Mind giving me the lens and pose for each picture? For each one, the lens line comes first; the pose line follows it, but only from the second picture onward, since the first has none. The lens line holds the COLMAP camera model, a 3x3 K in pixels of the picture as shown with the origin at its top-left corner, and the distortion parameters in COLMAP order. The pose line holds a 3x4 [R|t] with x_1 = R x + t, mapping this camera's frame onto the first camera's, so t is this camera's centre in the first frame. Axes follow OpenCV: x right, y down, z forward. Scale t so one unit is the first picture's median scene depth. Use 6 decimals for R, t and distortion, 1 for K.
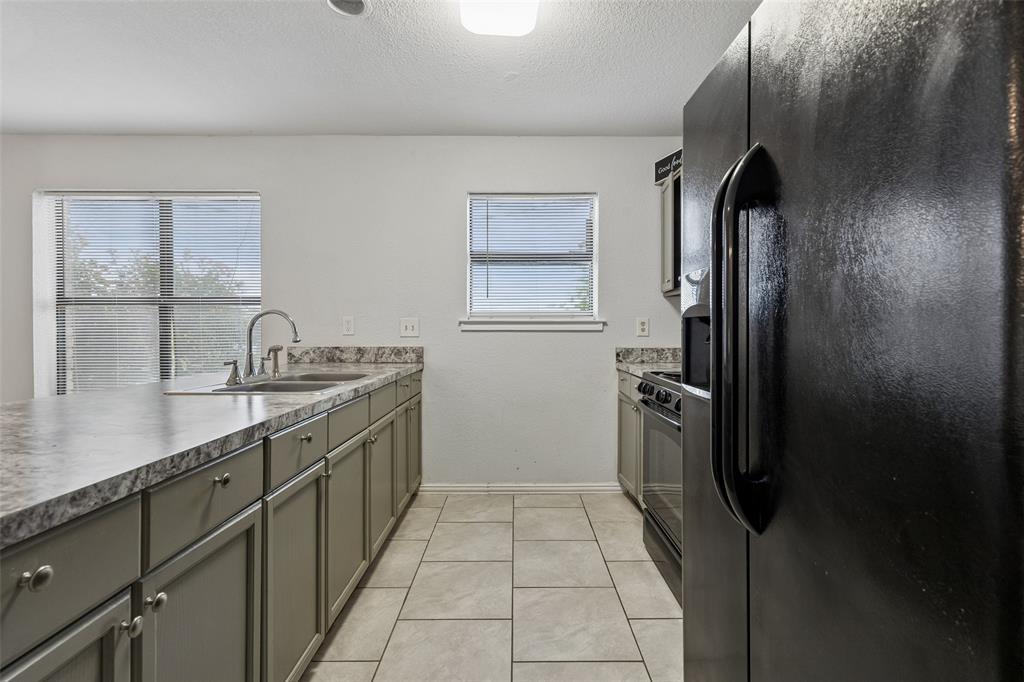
lens RADIAL K [[465.7, 0, 513.9], [0, 465.7, 334.9], [0, 0, 1]] dist [0.001263, -0.000261]
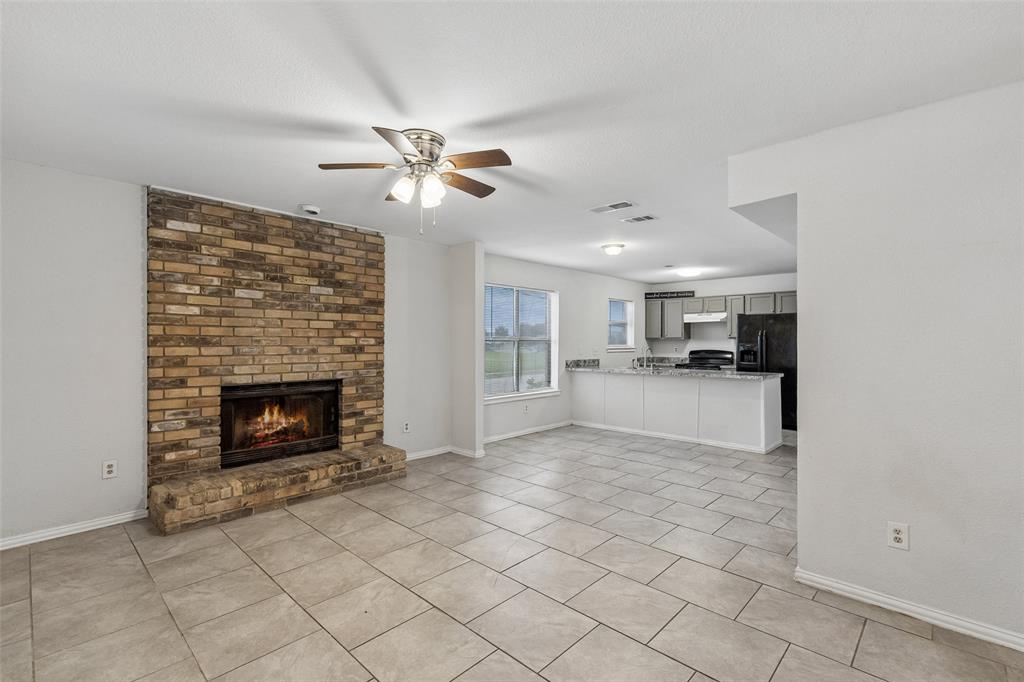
lens RADIAL K [[465.7, 0, 513.9], [0, 465.7, 334.9], [0, 0, 1]] dist [0.001263, -0.000261]
pose [[0.691416, 0.011737, 0.722361, -3.011885], [0.000557, 0.999859, -0.016778, -0.079549], [-0.722456, 0.012003, 0.691312, -0.511186]]
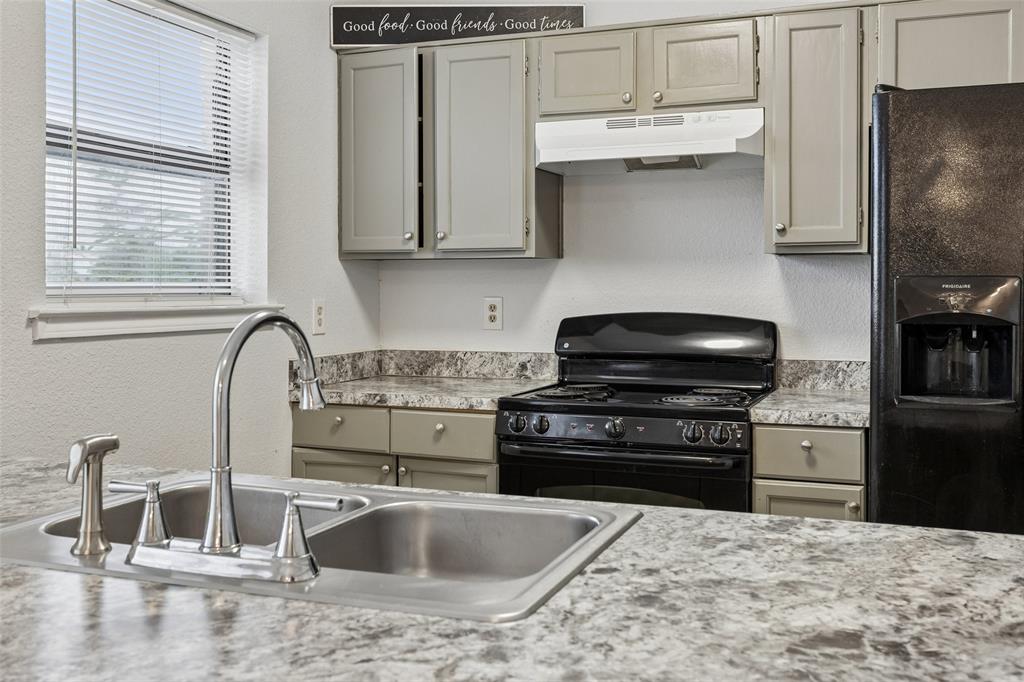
lens RADIAL K [[1016.3, 0, 512.8], [0, 1016.3, 284.7], [0, 0, 1]] dist [0.006348, 0.004733]
pose [[0.366149, 0.003801, 0.930548, -0.909993], [0.004990, 0.999969, -0.006048, -0.058076], [-0.930543, 0.006858, 0.366119, 0.505023]]
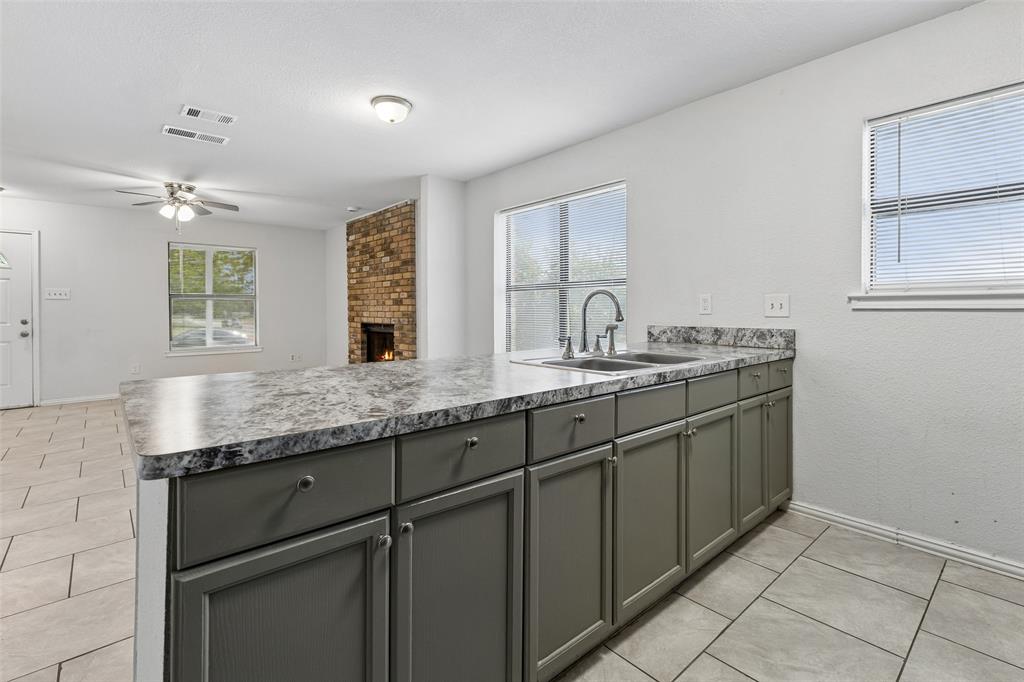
lens RADIAL K [[469.3, 0, 515.7], [0, 469.3, 312.8], [0, 0, 1]] dist [0.003915, 0.000040]
pose [[0.658747, 0.004654, -0.752350, 0.127559], [-0.005722, 0.999983, 0.001176, -0.002265], [0.752343, 0.003530, 0.658762, 0.136750]]
